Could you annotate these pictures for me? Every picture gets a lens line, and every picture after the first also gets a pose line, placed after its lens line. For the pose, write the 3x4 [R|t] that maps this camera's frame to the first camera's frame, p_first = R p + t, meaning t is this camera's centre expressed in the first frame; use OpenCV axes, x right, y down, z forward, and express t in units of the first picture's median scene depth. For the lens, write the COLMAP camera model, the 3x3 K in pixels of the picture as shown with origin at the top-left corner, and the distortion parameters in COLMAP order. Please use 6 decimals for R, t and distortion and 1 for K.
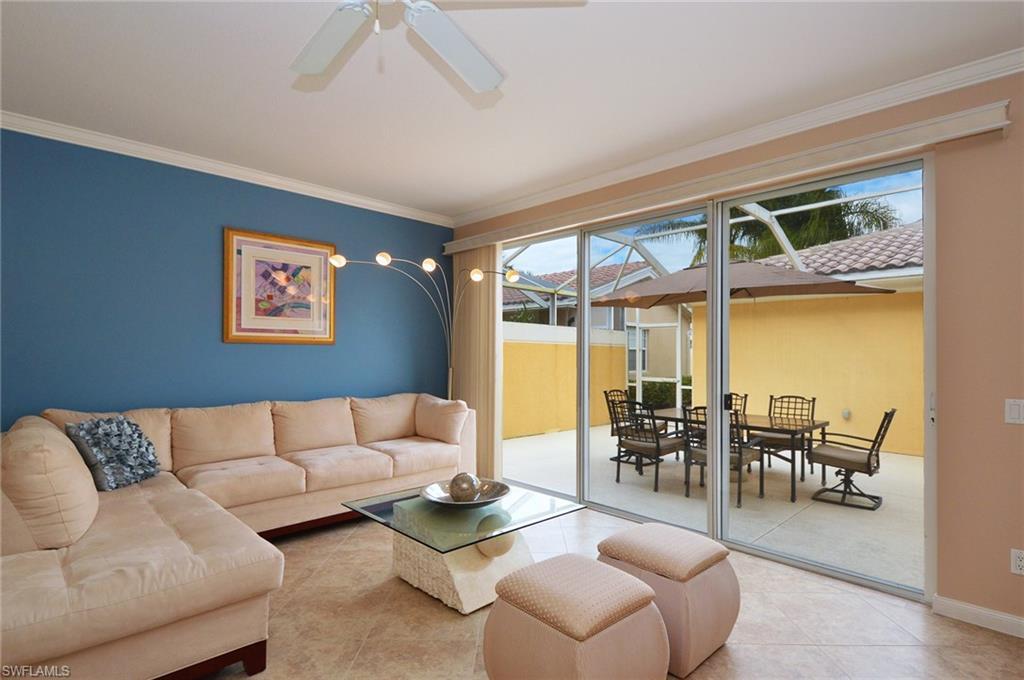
lens RADIAL K [[504.2, 0, 512.2], [0, 504.2, 333.8], [0, 0, 1]] dist [0.003461, -0.000095]
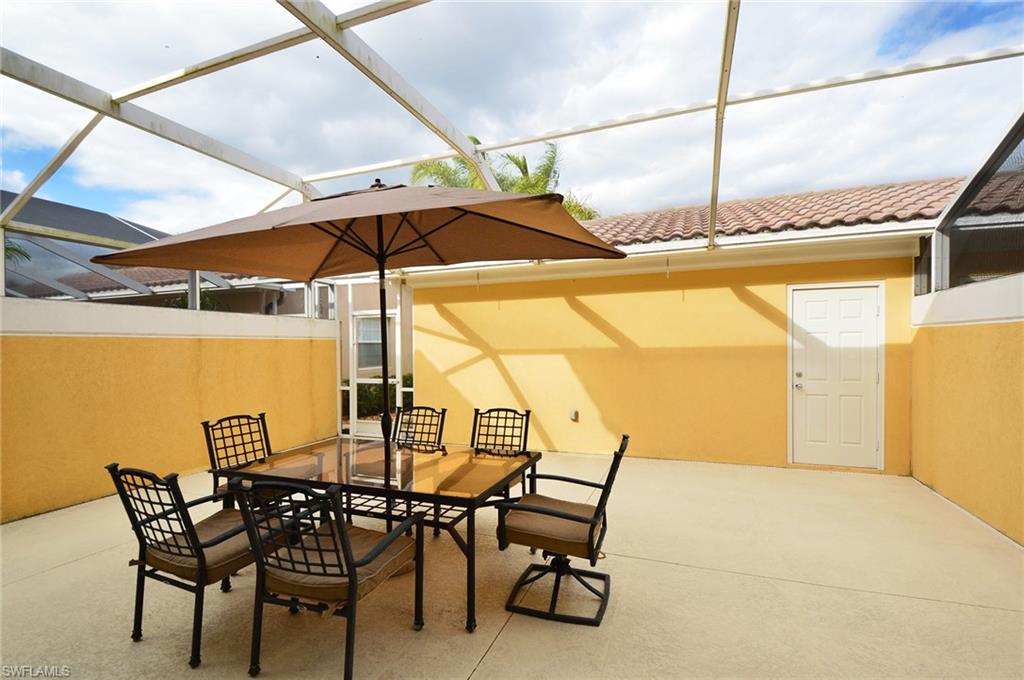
lens RADIAL K [[469.9, 0, 509.3], [0, 469.9, 343.1], [0, 0, 1]] dist [0.000836, 0.000481]
pose [[0.909124, -0.020654, 0.416014, 0.295331], [0.005979, 0.999314, 0.036546, 0.009465], [-0.416483, -0.030738, 0.908624, 0.408906]]
